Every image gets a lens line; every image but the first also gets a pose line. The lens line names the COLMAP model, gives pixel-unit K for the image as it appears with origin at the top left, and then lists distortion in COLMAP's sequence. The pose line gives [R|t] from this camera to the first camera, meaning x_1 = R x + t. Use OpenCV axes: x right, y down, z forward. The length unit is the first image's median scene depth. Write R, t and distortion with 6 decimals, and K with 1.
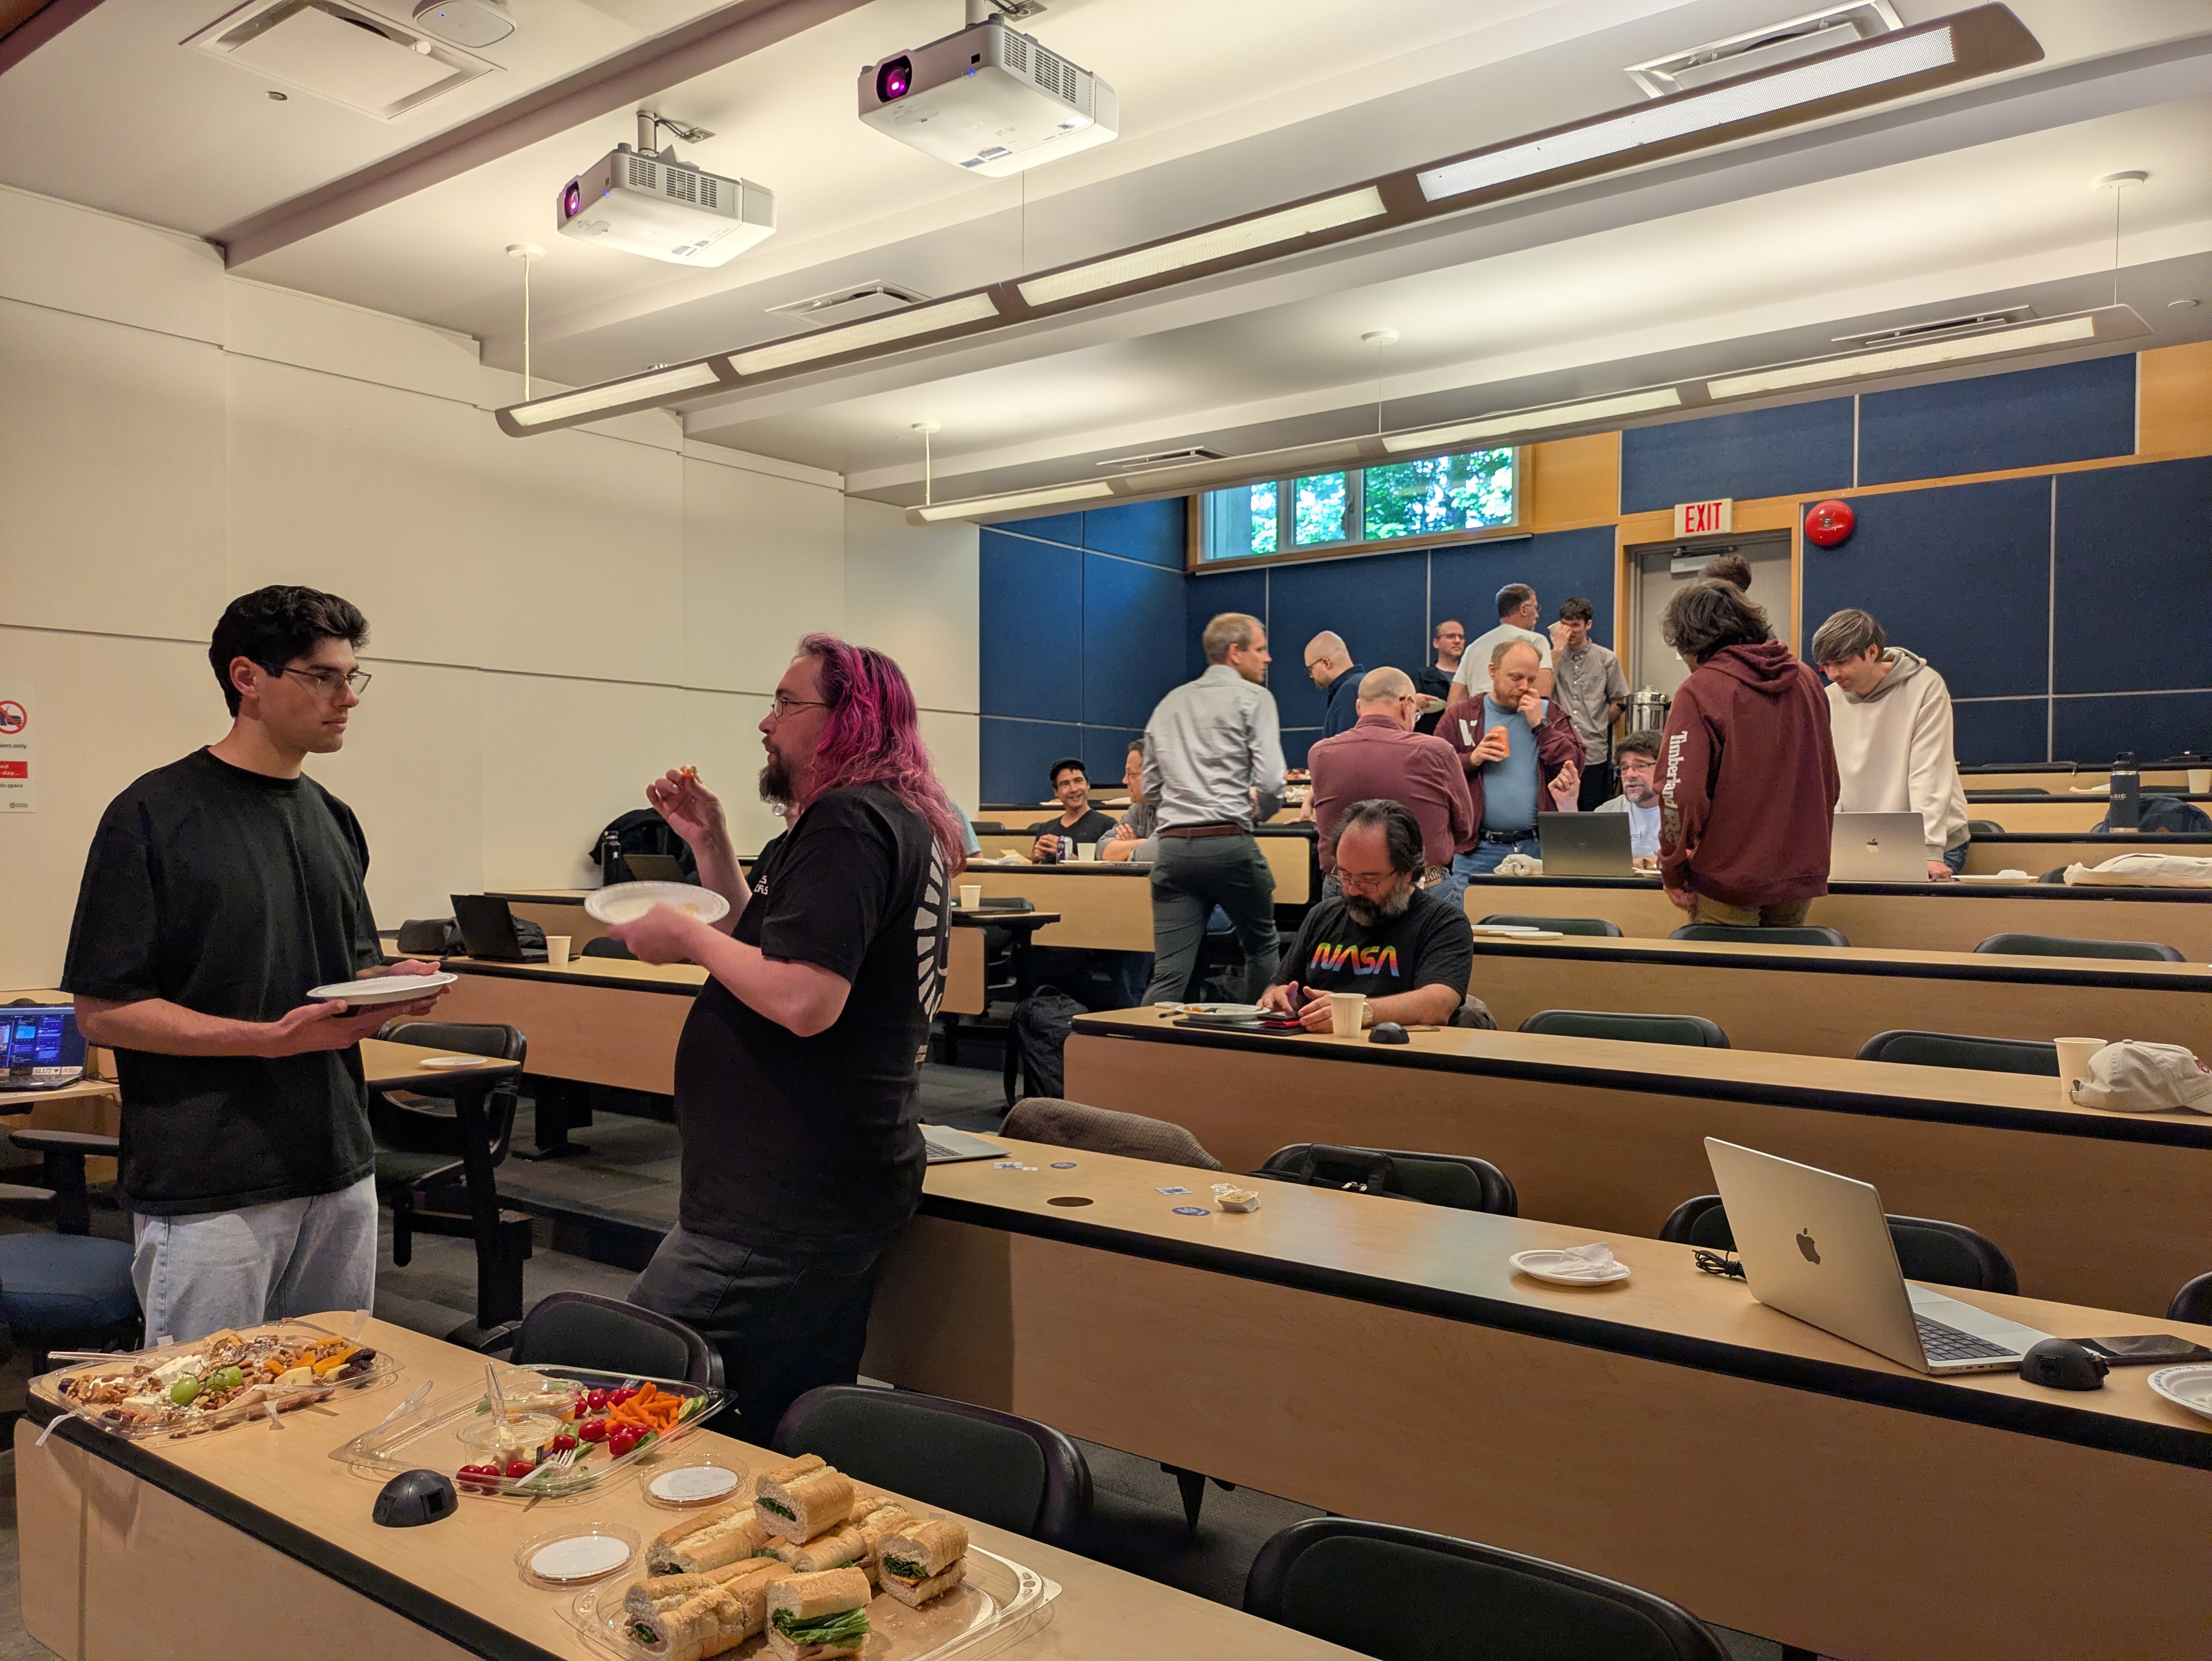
lens RADIAL K [[1637.5, 0, 1087.2], [0, 1637.5, 868.4], [0, 0, 1]] dist [0.050180, -0.047507]
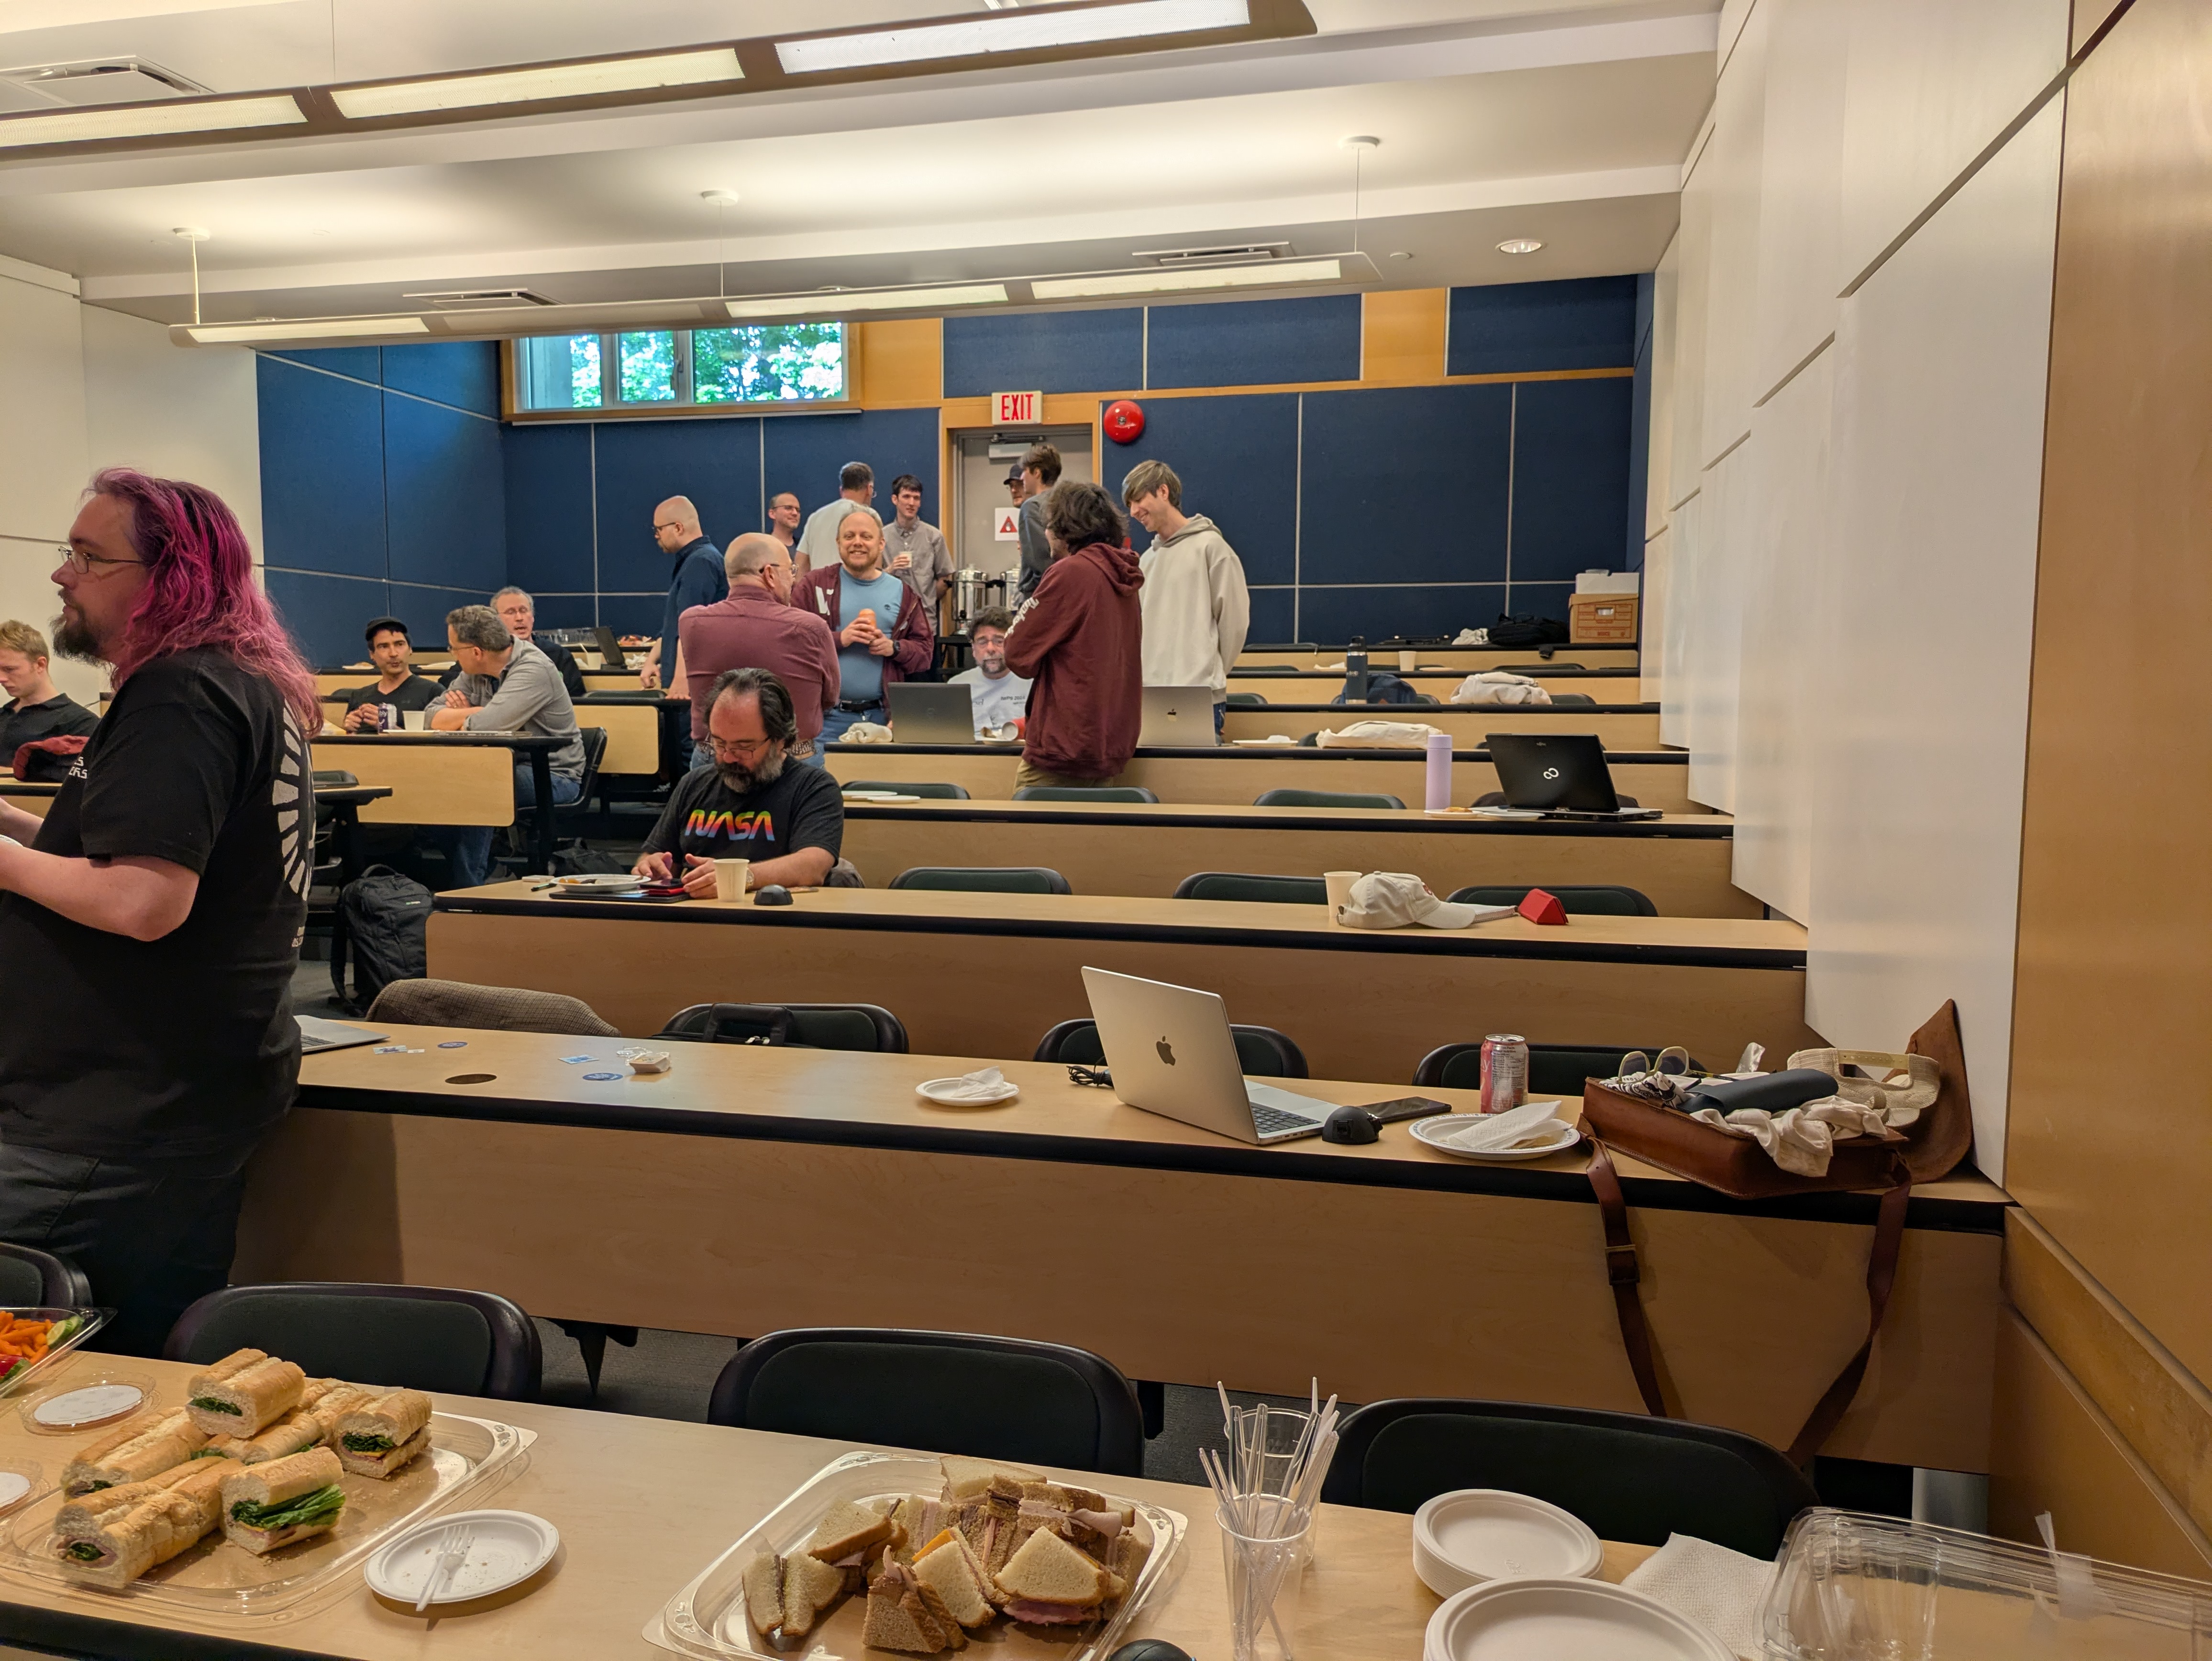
lens RADIAL K [[1637.5, 0, 1078.3], [0, 1637.5, 845.9], [0, 0, 1]] dist [0.050180, -0.047507]
pose [[0.919866, -0.031855, 0.390938, -0.027476], [0.006192, 0.997752, 0.066731, 0.000567], [-0.392185, -0.058963, 0.917995, -0.017507]]
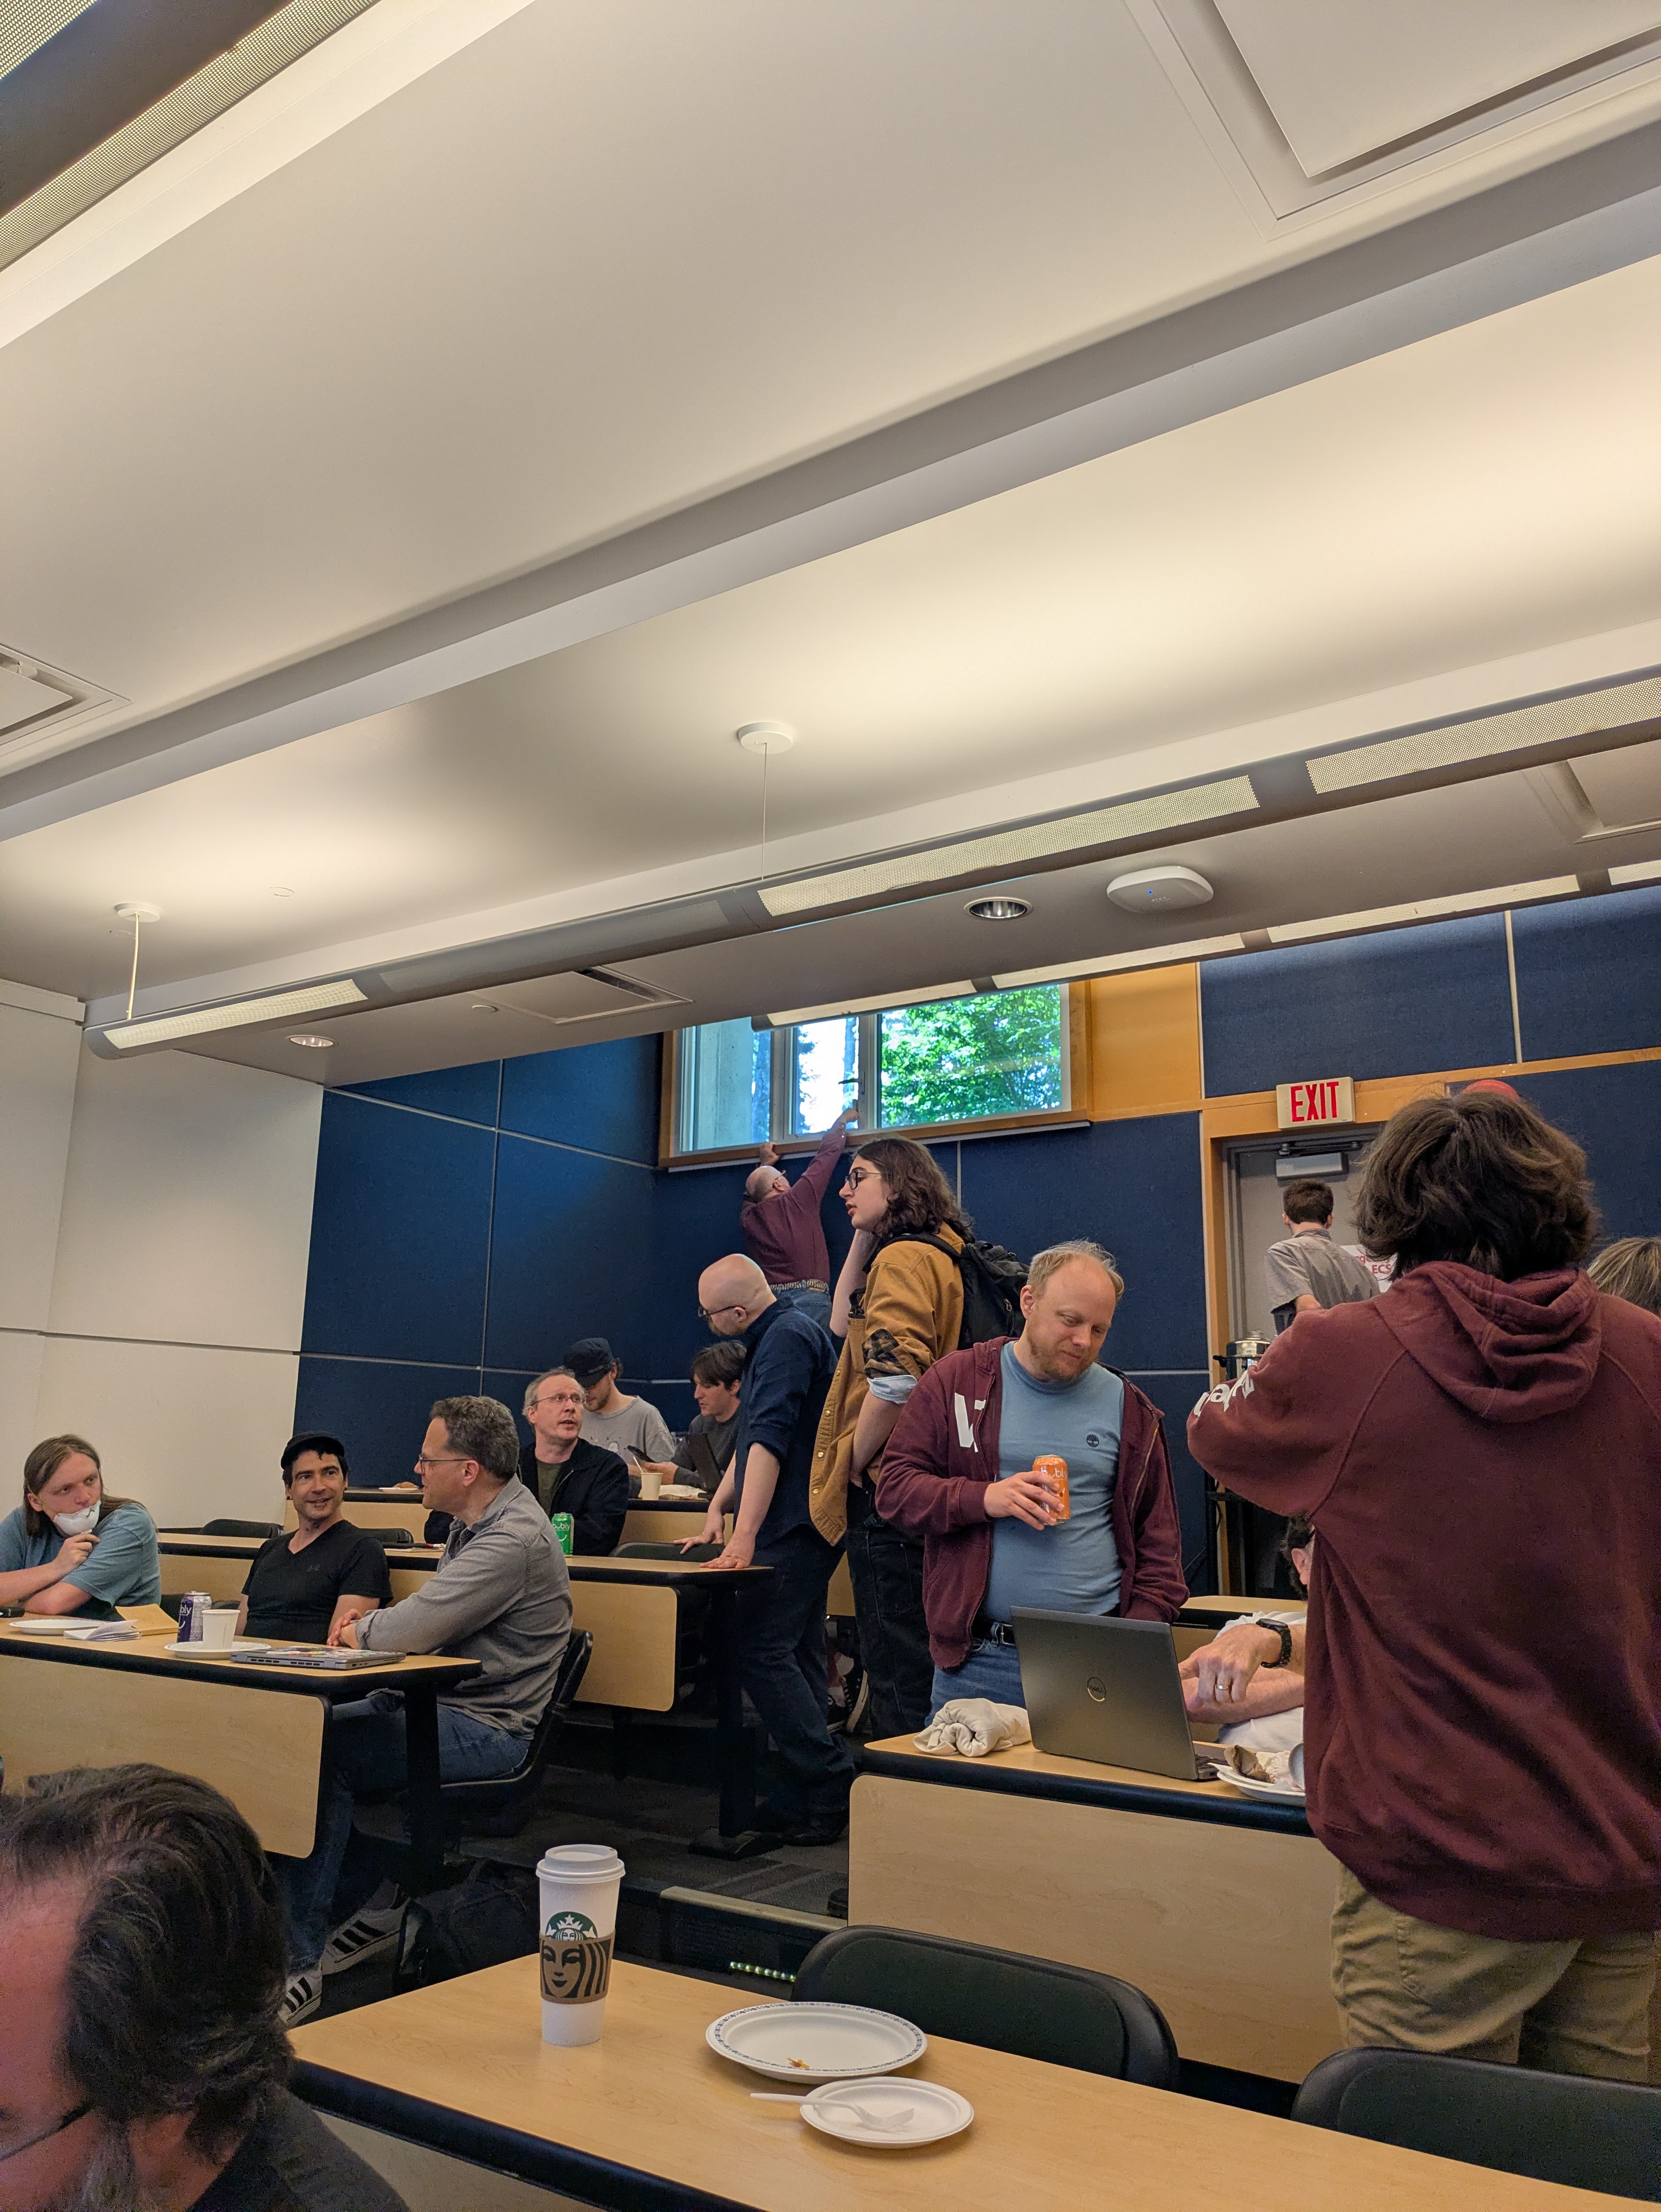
lens RADIAL K [[1637.5, 0, 815.6], [0, 1637.5, 1090.8], [0, 0, 1]] dist [0.050180, -0.047507]
pose [[0.998156, 0.026611, 0.054550, 0.199150], [-0.012345, 0.968988, -0.246800, -0.061735], [-0.059426, 0.245672, 0.967530, 0.542913]]
